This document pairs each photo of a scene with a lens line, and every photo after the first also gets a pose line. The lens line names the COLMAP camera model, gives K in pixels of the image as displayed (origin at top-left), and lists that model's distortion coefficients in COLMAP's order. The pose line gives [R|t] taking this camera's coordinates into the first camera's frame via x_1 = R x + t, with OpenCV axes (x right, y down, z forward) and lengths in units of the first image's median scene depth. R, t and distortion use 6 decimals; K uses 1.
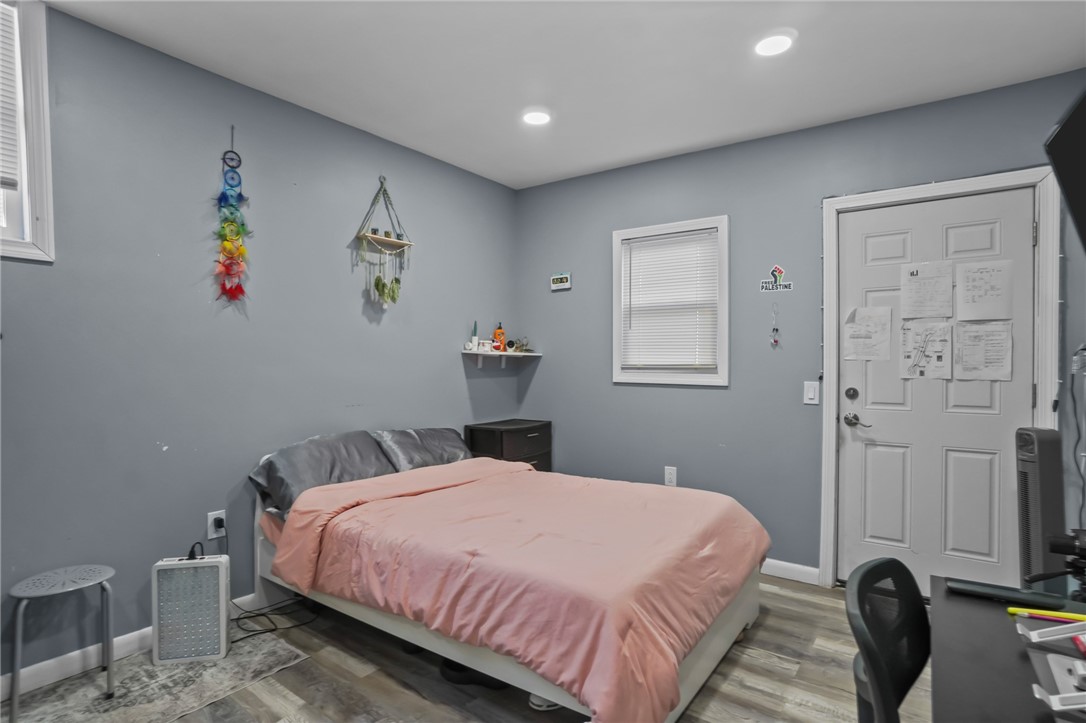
lens RADIAL K [[562.7, 0, 543.0], [0, 562.7, 361.5], [0, 0, 1]] dist [-0.001333, 0.000417]
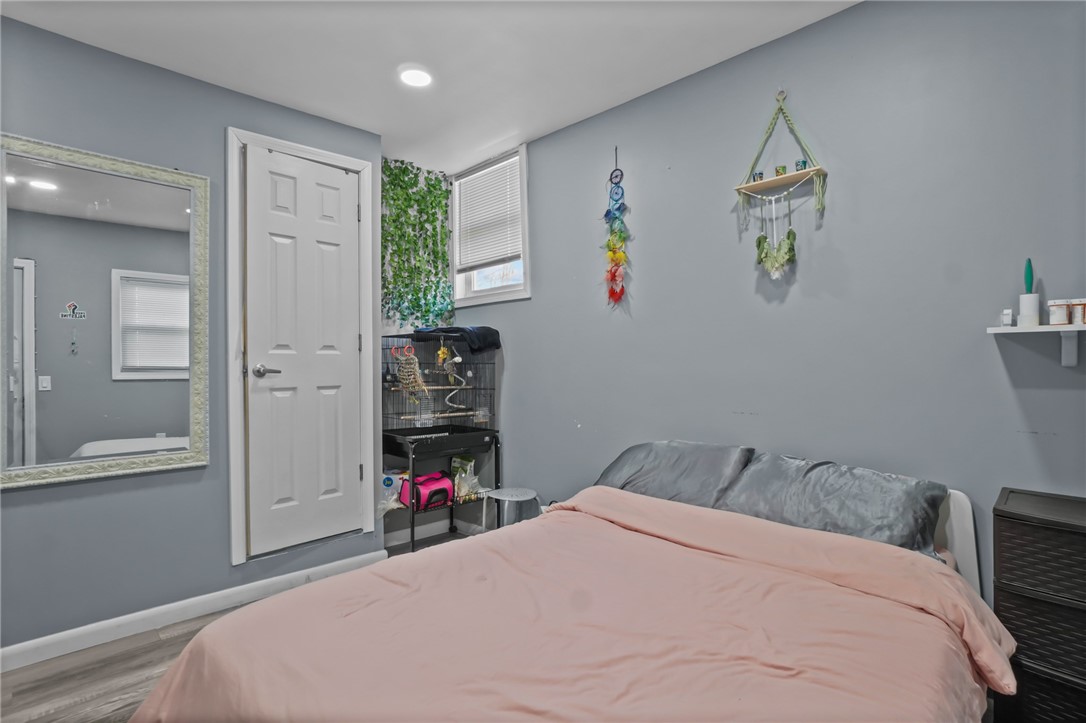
lens RADIAL K [[572.4, 0, 543.0], [0, 572.4, 361.5], [0, 0, 1]] dist [-0.058942, 0.000176]
pose [[-0.181212, 0.002995, -0.983439, 0.575384], [0.015427, 0.999881, 0.000202, 0.004129], [0.983323, -0.015135, -0.181237, 1.045438]]
